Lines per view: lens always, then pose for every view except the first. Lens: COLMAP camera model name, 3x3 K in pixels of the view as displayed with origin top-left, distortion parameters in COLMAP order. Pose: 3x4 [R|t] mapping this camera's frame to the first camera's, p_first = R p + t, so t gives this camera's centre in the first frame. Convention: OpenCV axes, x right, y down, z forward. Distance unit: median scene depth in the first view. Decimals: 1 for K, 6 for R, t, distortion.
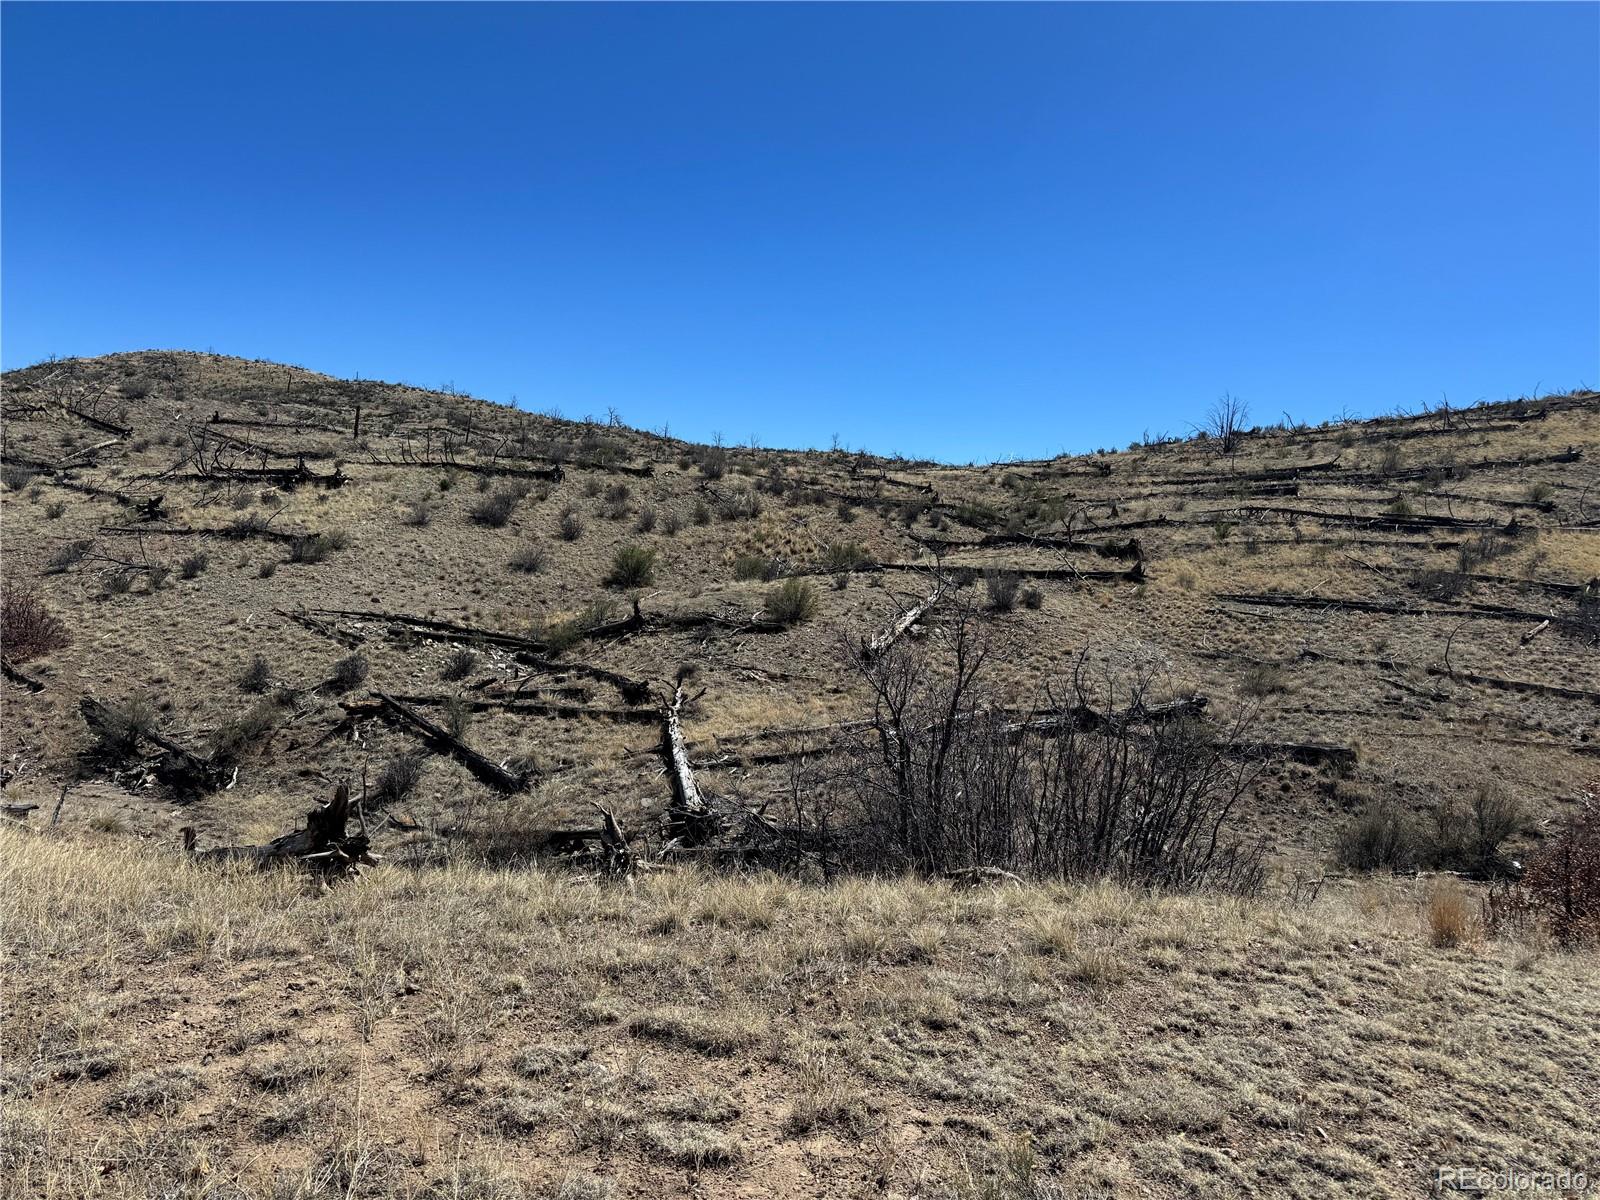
lens RADIAL K [[1095.1, 0, 765.2], [0, 1095.1, 596.1], [0, 0, 1]] dist [-0.029601, -0.002237]
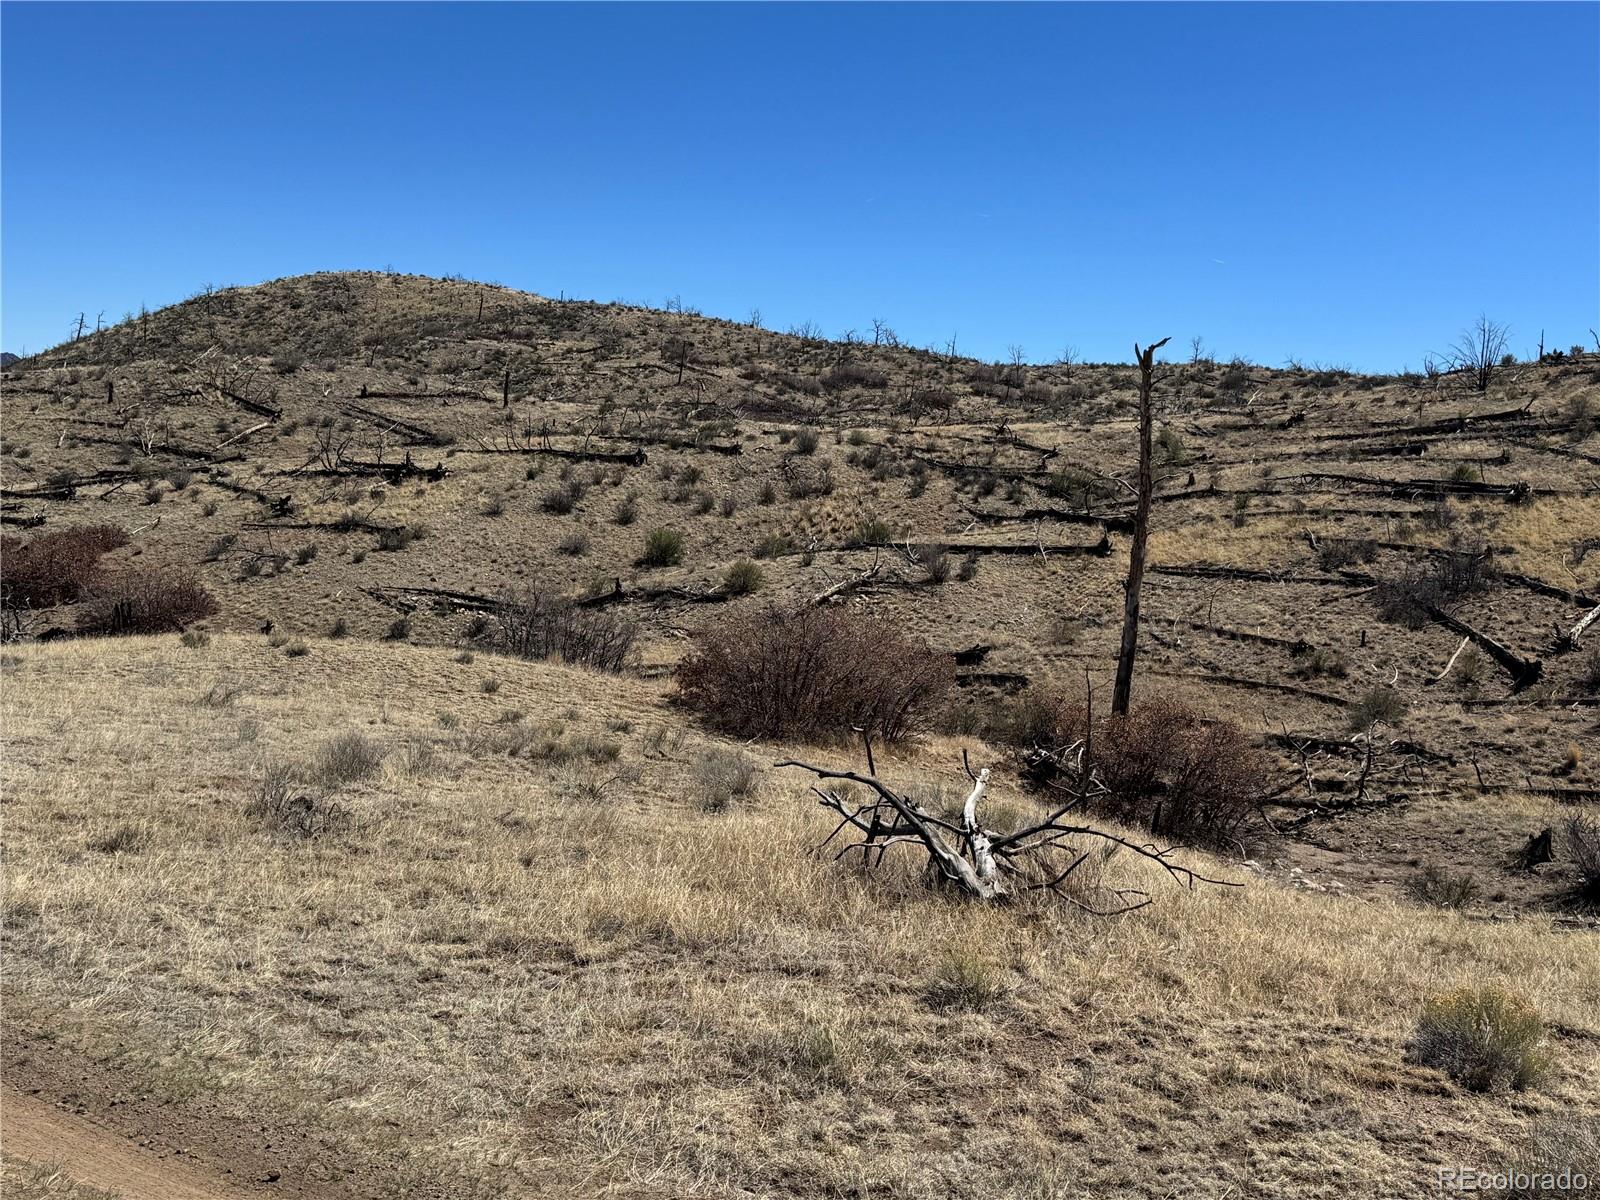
lens RADIAL K [[1672.4, 0, 804.7], [0, 1672.4, 594.4], [0, 0, 1]] dist [0.037292, 0.000000]
pose [[0.969468, -0.007938, -0.245088, 0.389761], [0.011577, 0.999843, 0.013409, -0.000056], [0.244943, -0.015837, 0.969408, -0.575943]]
